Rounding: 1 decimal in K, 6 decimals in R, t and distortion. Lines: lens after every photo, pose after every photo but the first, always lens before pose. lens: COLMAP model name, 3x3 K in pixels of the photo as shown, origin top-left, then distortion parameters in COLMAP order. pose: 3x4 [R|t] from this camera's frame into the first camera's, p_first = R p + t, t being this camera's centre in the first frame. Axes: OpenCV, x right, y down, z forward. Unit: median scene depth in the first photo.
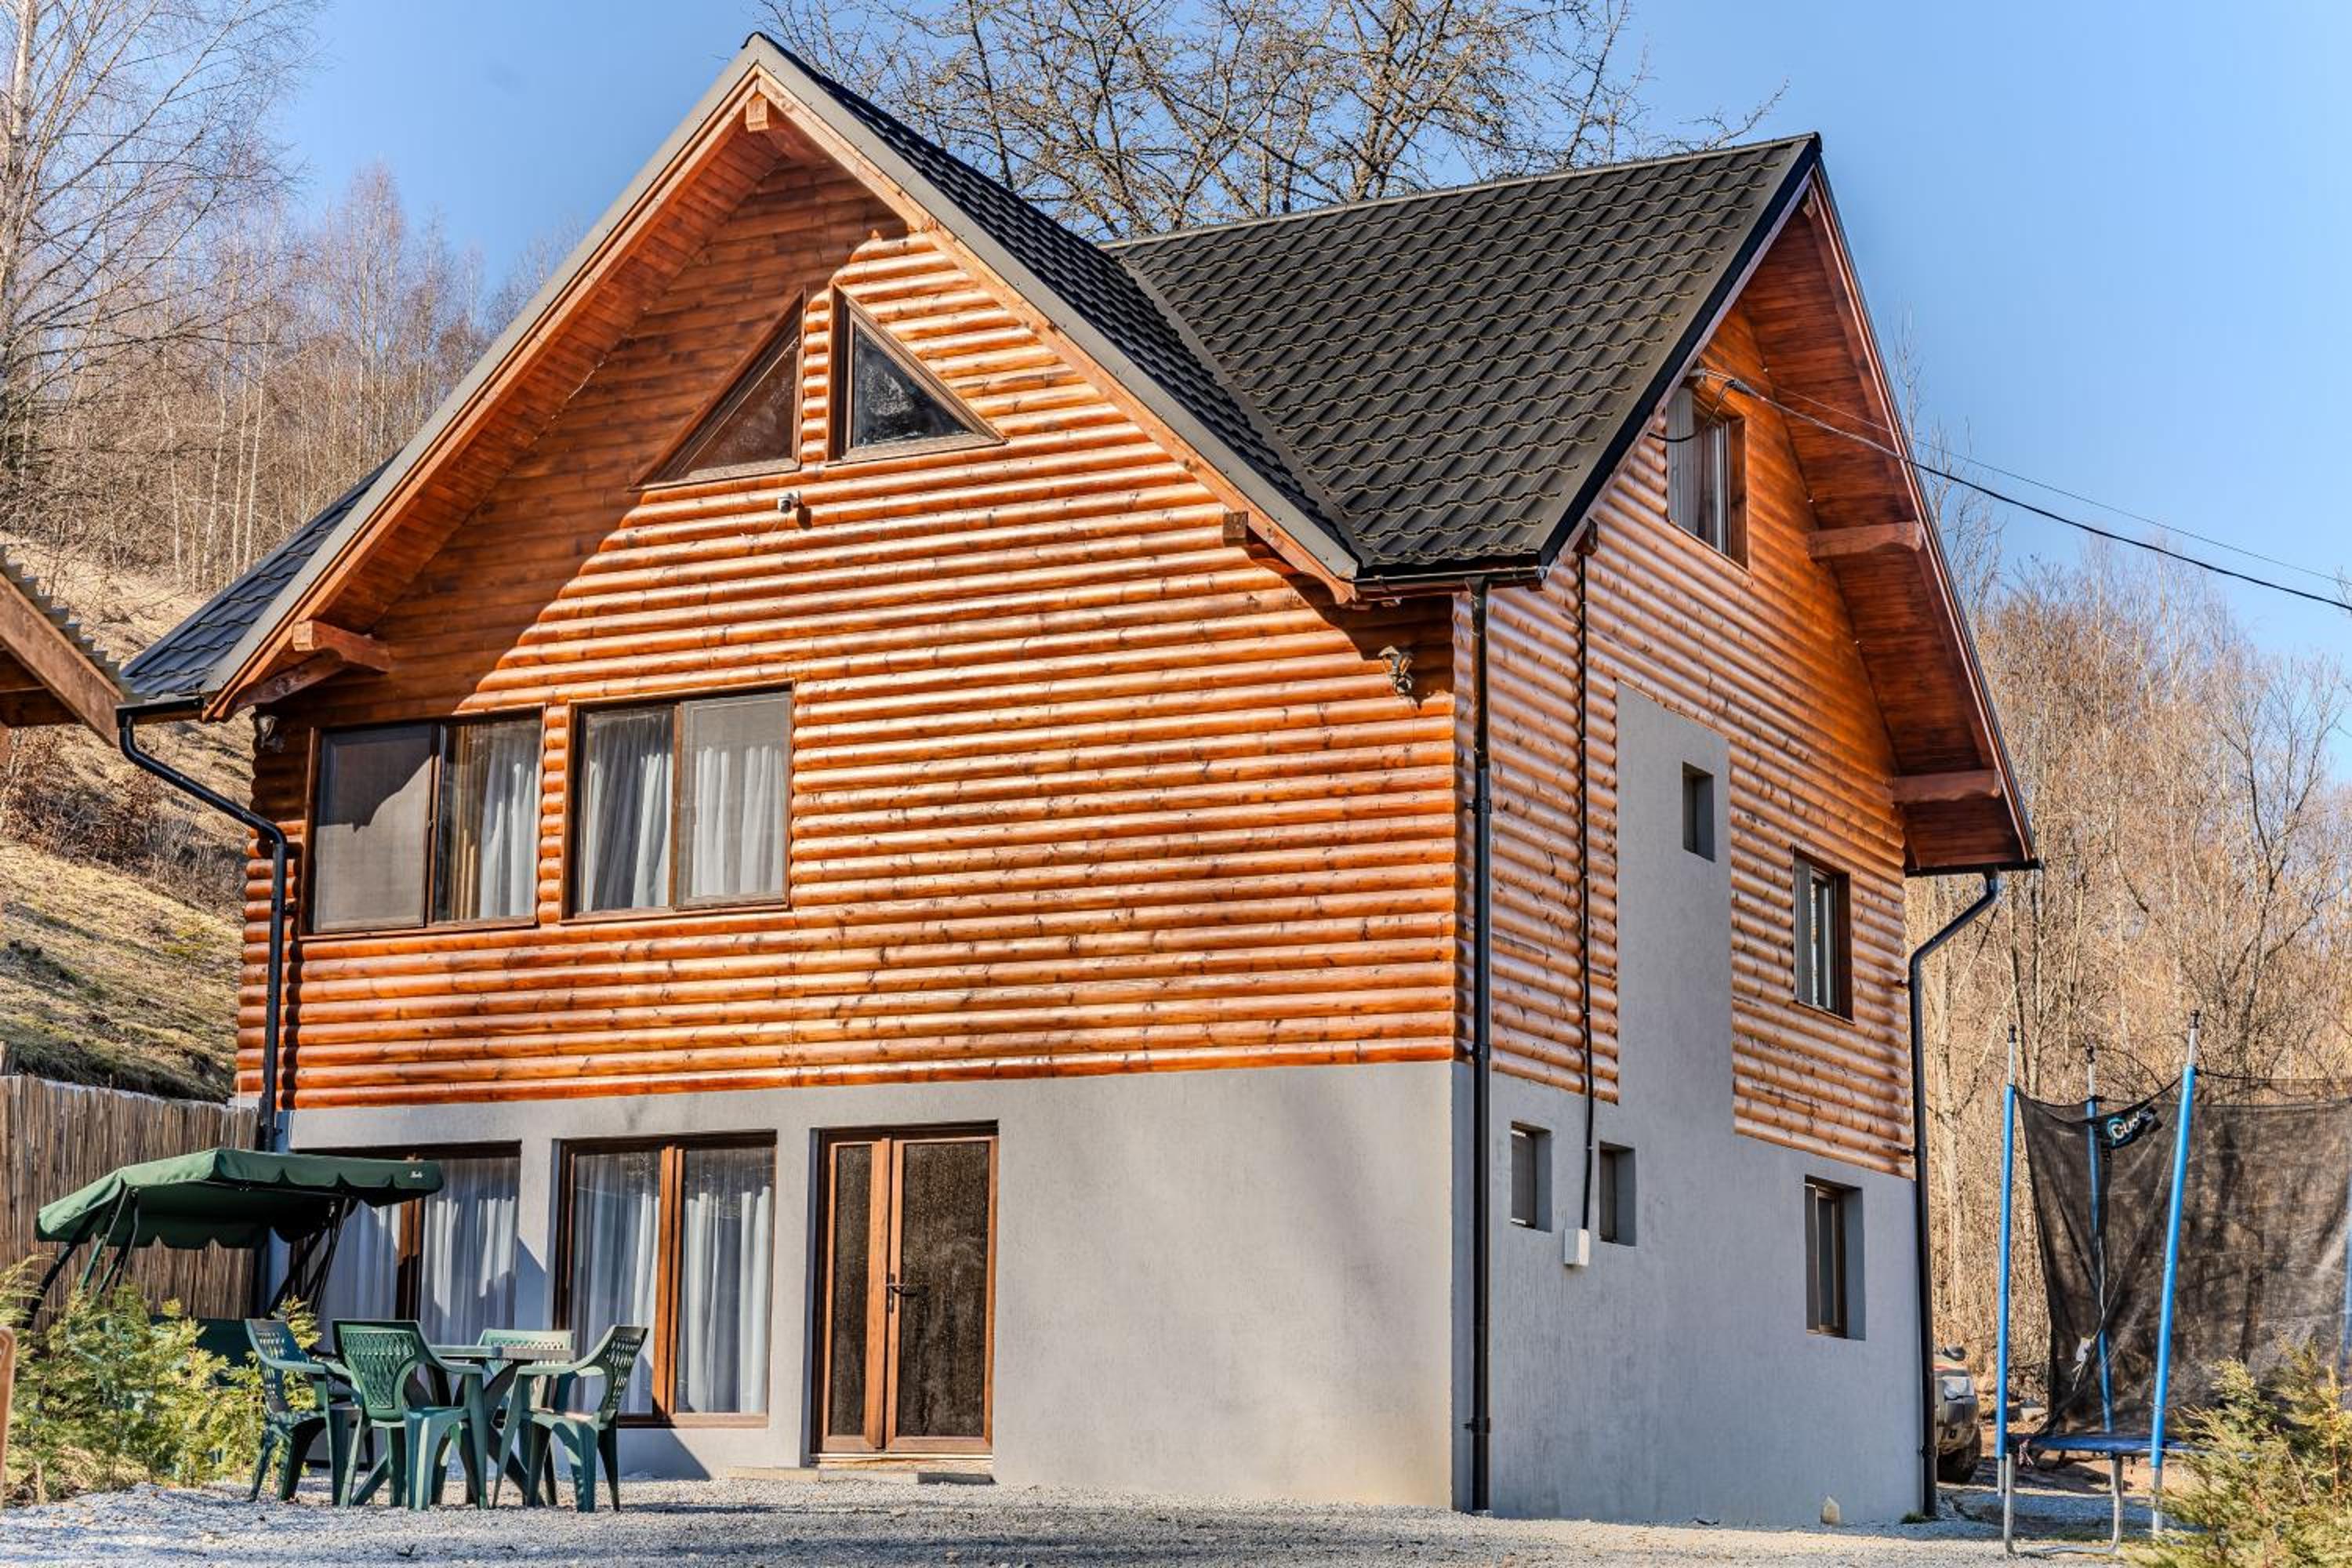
lens RADIAL K [[3806.6, 0, 1081.7], [0, 3806.6, 787.0], [0, 0, 1]] dist [0.015221, -0.055836]
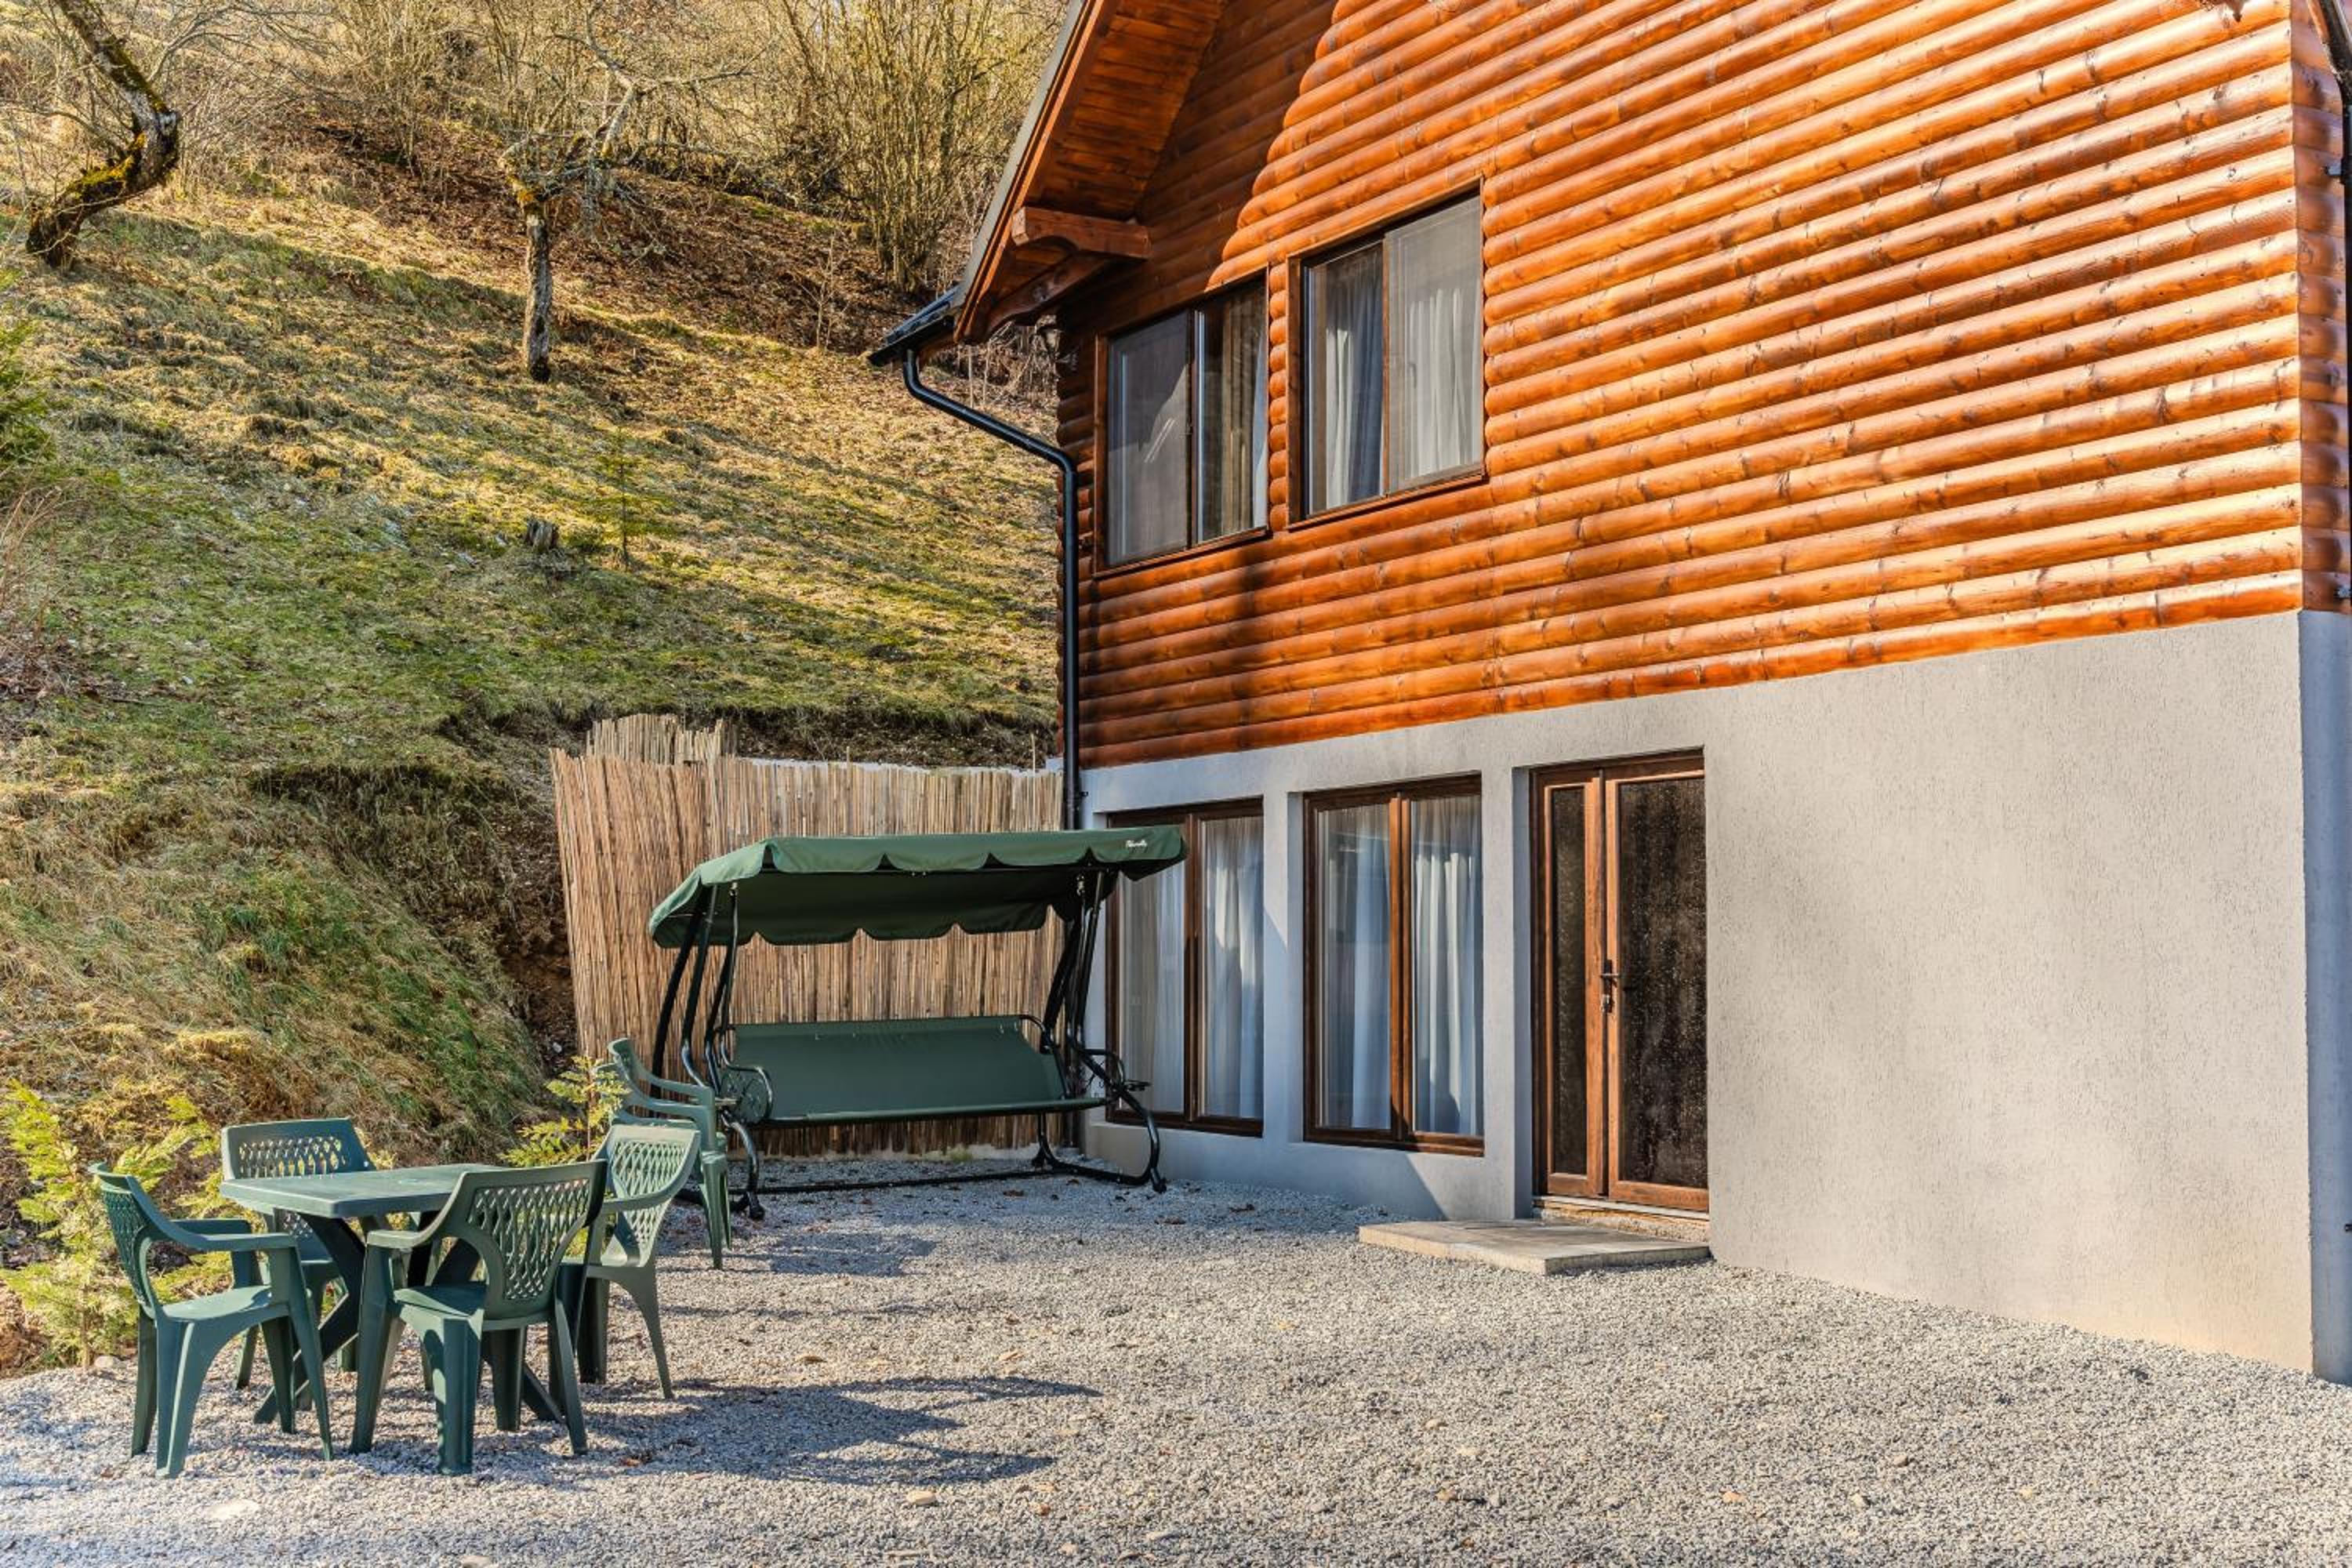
lens RADIAL K [[2758.3, 0, 1176.0], [0, 2758.3, 784.0], [0, 0, 1]] dist [0.022228, -0.018971]
pose [[0.851874, -0.050860, -0.521271, 0.155285], [0.108944, 0.990711, 0.081377, 0.040876], [0.512290, -0.126112, 0.849502, 0.498152]]
